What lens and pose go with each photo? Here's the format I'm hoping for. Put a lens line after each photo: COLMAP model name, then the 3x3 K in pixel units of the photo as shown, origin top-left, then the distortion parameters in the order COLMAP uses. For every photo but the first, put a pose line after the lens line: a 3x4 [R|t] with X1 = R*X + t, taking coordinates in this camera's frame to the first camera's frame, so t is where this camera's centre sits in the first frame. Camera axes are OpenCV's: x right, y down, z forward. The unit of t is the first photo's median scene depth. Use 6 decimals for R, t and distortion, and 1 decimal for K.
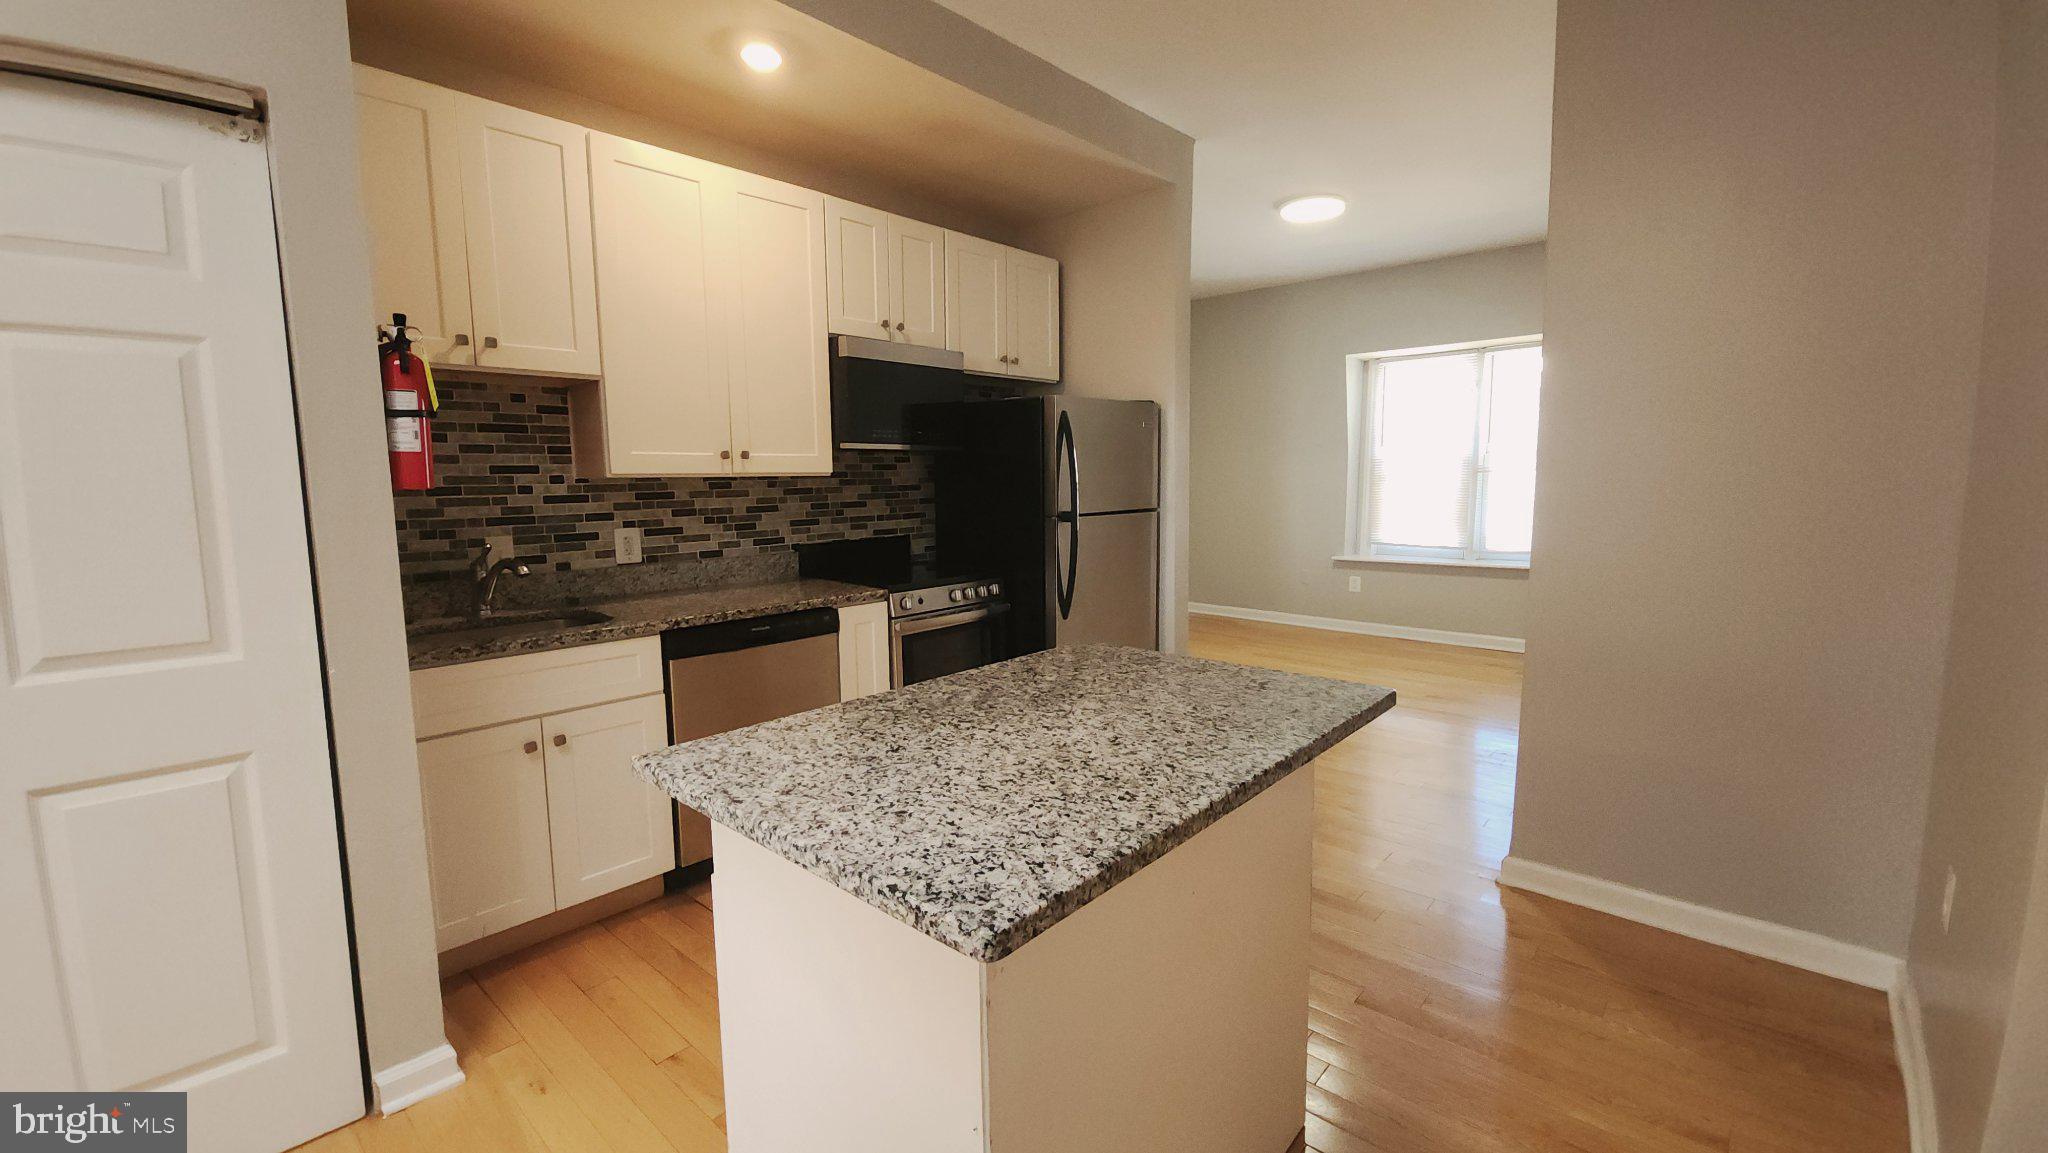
lens RADIAL K [[834.8, 0, 1024.0], [0, 834.8, 576.5], [0, 0, 1]] dist [0.001140, 0.000017]
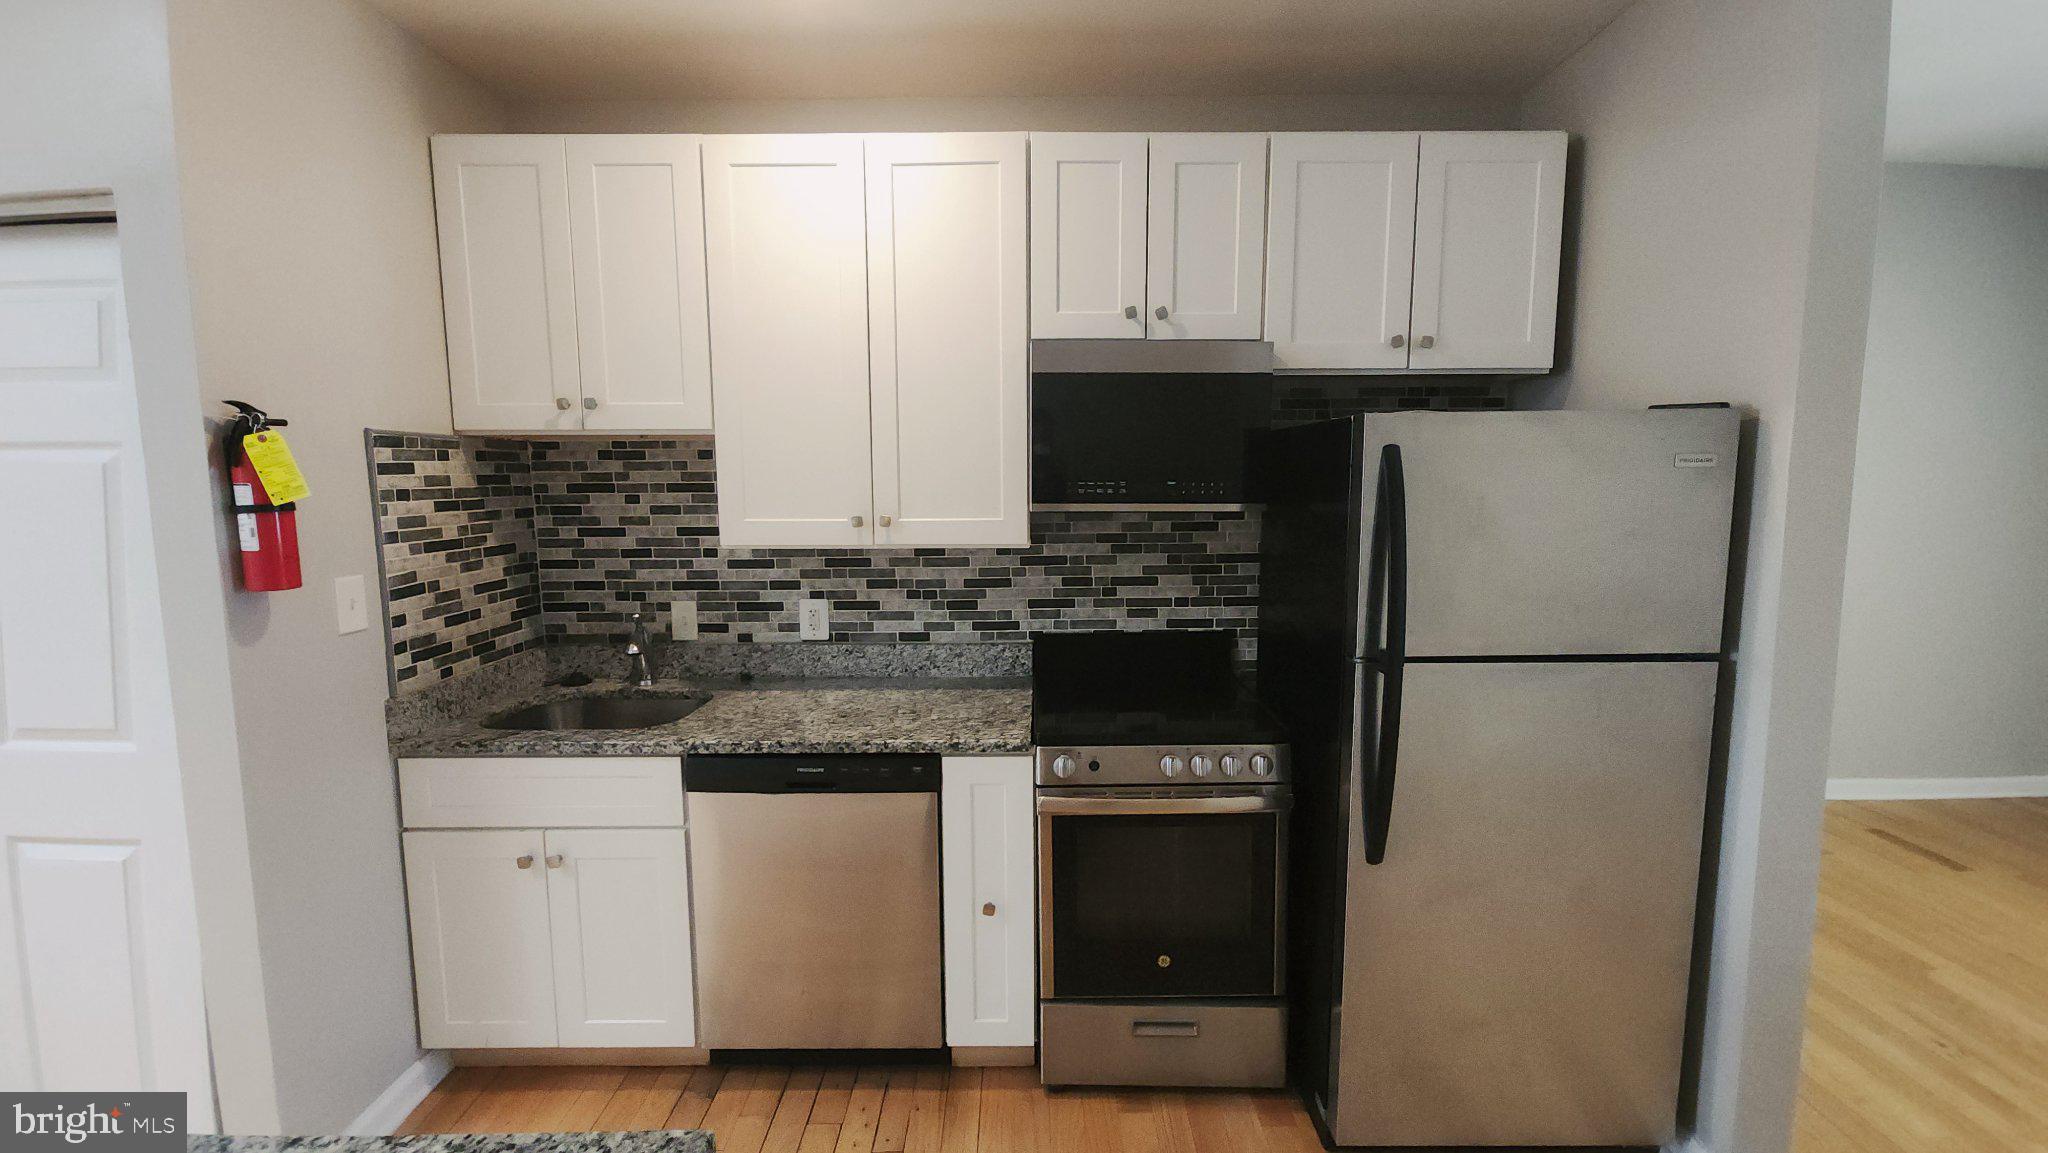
lens RADIAL K [[834.8, 0, 1024.0], [0, 834.8, 576.5], [0, 0, 1]] dist [0.001140, 0.000017]
pose [[0.676686, 0.092805, -0.730400, 0.287741], [-0.090667, 0.994977, 0.042424, -0.135549], [0.730668, 0.037516, 0.681701, 0.570317]]
